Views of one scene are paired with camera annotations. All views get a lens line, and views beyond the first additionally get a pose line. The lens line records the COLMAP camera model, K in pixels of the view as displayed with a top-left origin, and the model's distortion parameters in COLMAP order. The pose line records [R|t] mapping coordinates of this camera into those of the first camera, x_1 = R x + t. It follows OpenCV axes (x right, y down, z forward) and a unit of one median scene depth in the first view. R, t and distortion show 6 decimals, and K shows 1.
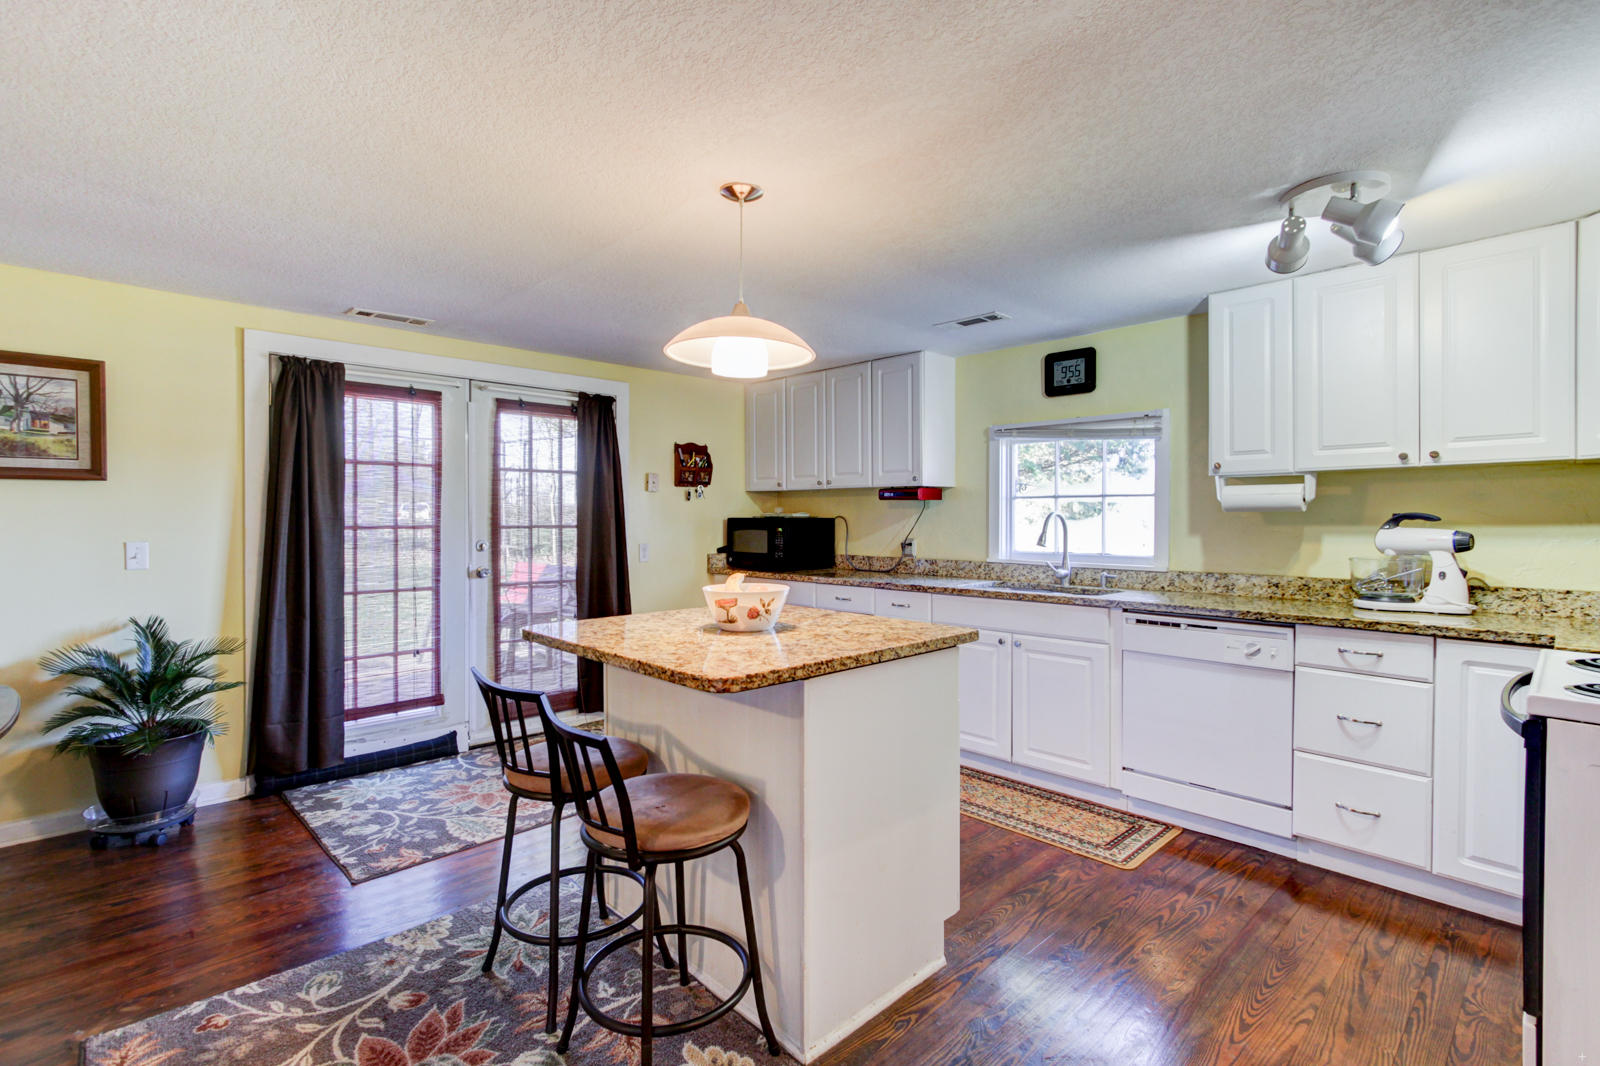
lens RADIAL K [[737.9, 0, 792.6], [0, 737.9, 516.1], [0, 0, 1]] dist [0.004379, 0.000626]
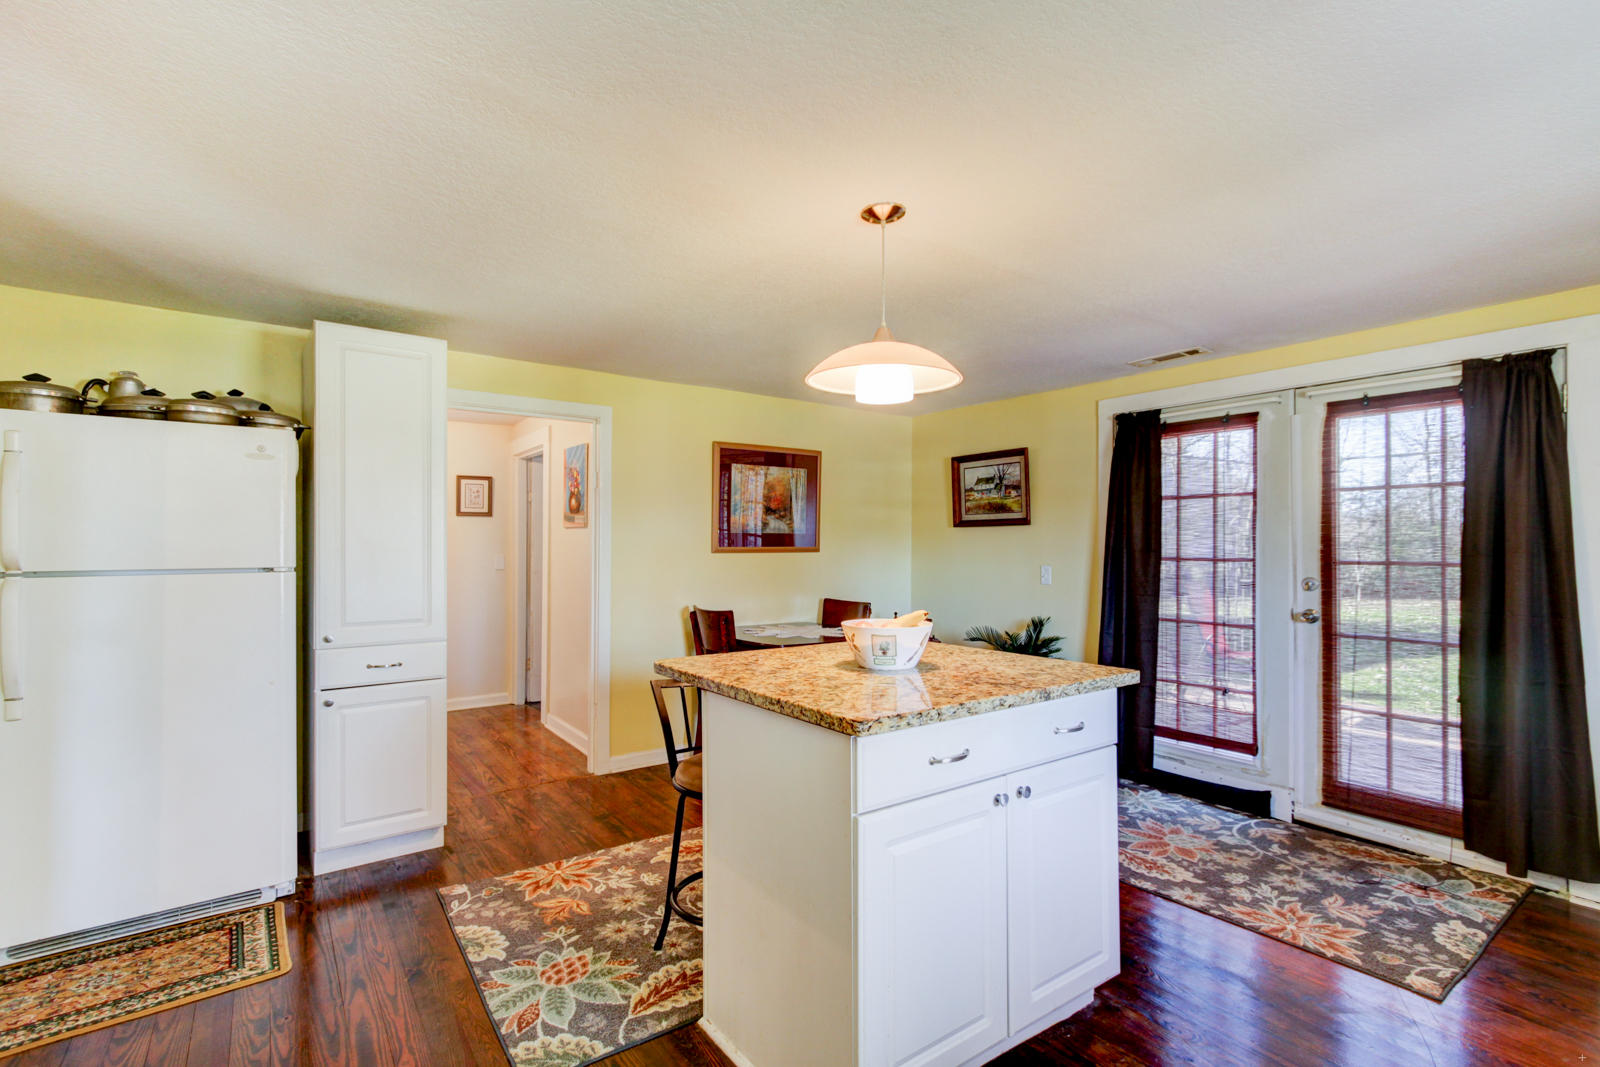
lens RADIAL K [[737.9, 0, 808.1], [0, 737.9, 538.6], [0, 0, 1]] dist [0.004379, 0.000626]
pose [[-0.118179, -0.011919, -0.992921, 0.538162], [-0.002115, 0.999929, -0.011751, -0.000216], [0.992990, 0.000712, -0.118196, 0.609471]]
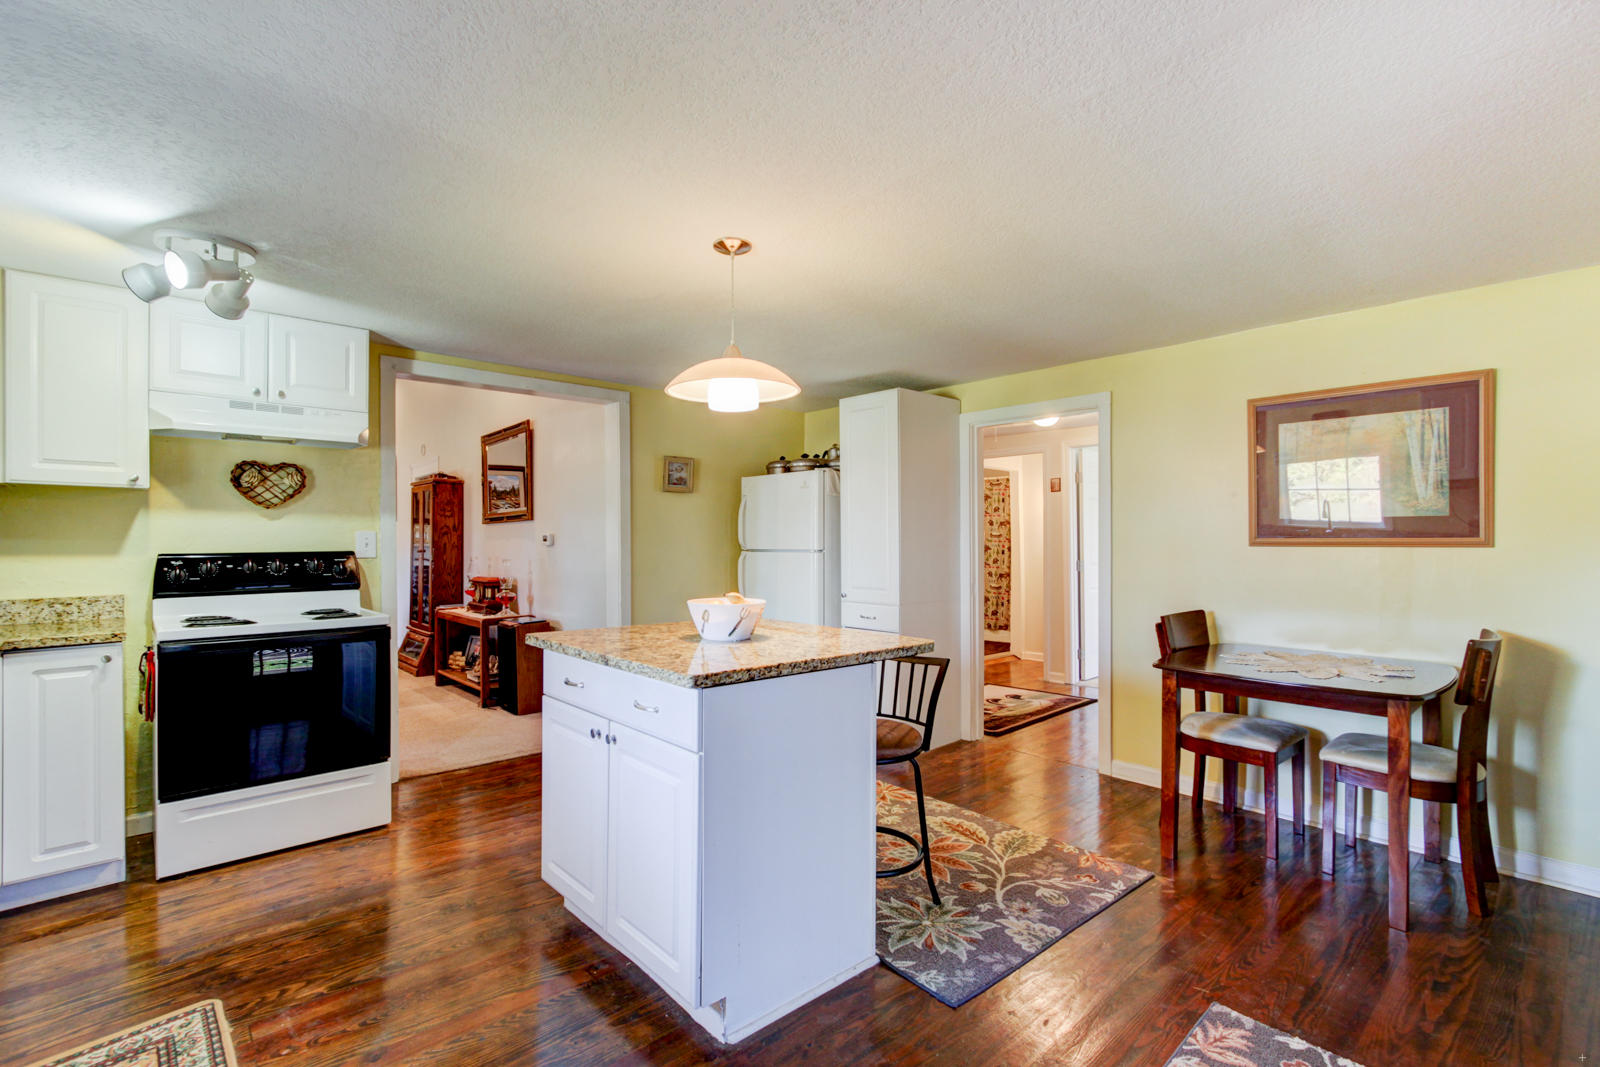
lens RADIAL K [[737.9, 0, 812.6], [0, 737.9, 538.8], [0, 0, 1]] dist [0.004379, 0.000626]
pose [[-0.999780, -0.003323, 0.020708, -0.125913], [-0.003329, 0.999994, -0.000264, 0.003001], [-0.020707, -0.000333, -0.999786, 1.262725]]
